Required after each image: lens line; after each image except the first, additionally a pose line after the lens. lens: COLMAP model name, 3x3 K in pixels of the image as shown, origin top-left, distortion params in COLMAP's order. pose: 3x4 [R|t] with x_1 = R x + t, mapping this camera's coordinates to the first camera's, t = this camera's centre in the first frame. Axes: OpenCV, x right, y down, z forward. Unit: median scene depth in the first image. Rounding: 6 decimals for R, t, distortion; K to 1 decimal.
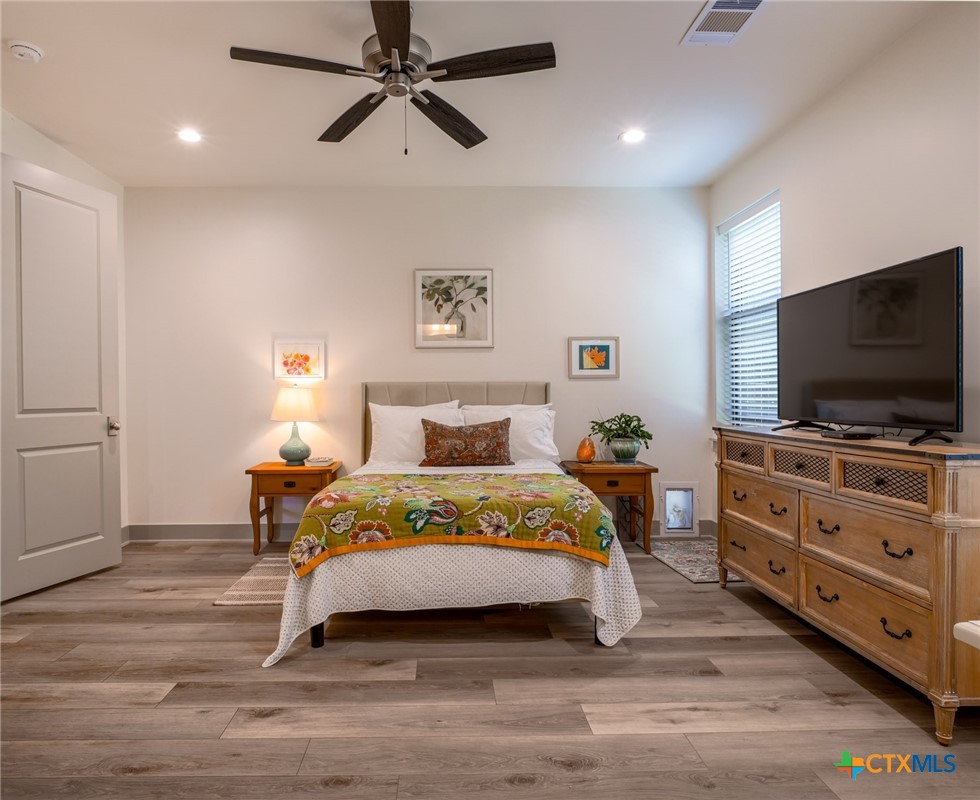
lens RADIAL K [[626.0, 0, 491.1], [0, 626.0, 401.3], [0, 0, 1]] dist [-0.009907, -0.001665]
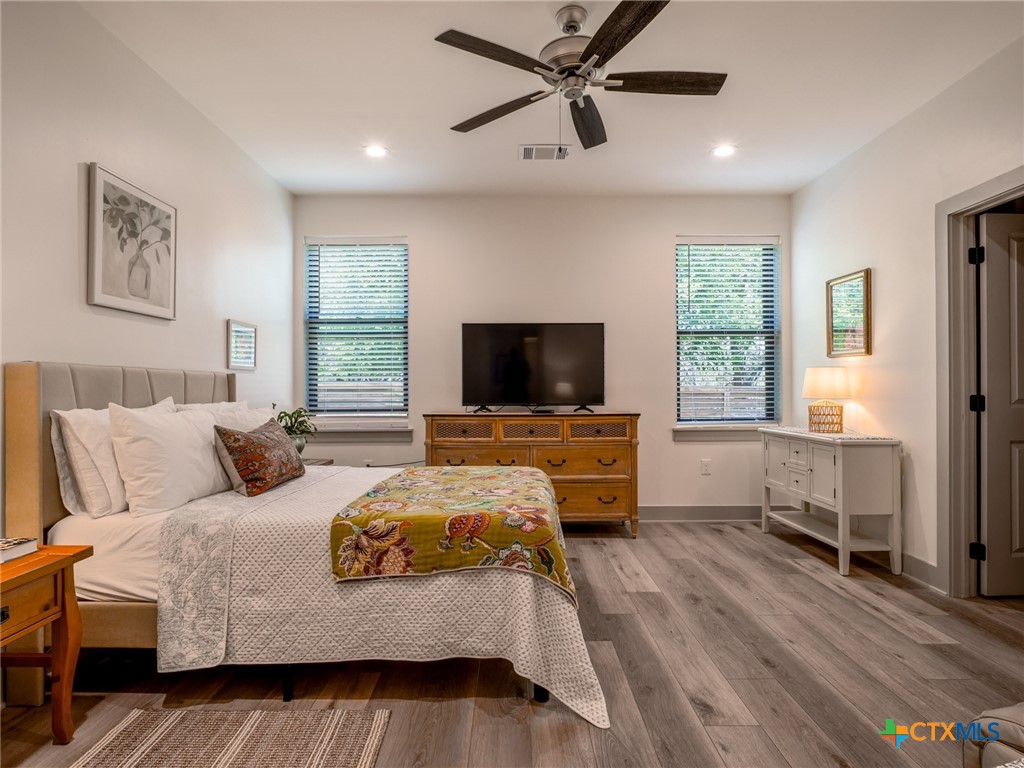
lens RADIAL K [[561.2, 0, 512.3], [0, 561.2, 380.8], [0, 0, 1]] dist [-0.012260, 0.002858]
pose [[0.014620, 0.017907, 0.999733, -0.610439], [0.012273, 0.999761, -0.018087, -0.003374], [-0.999818, 0.012534, 0.014397, 0.620877]]
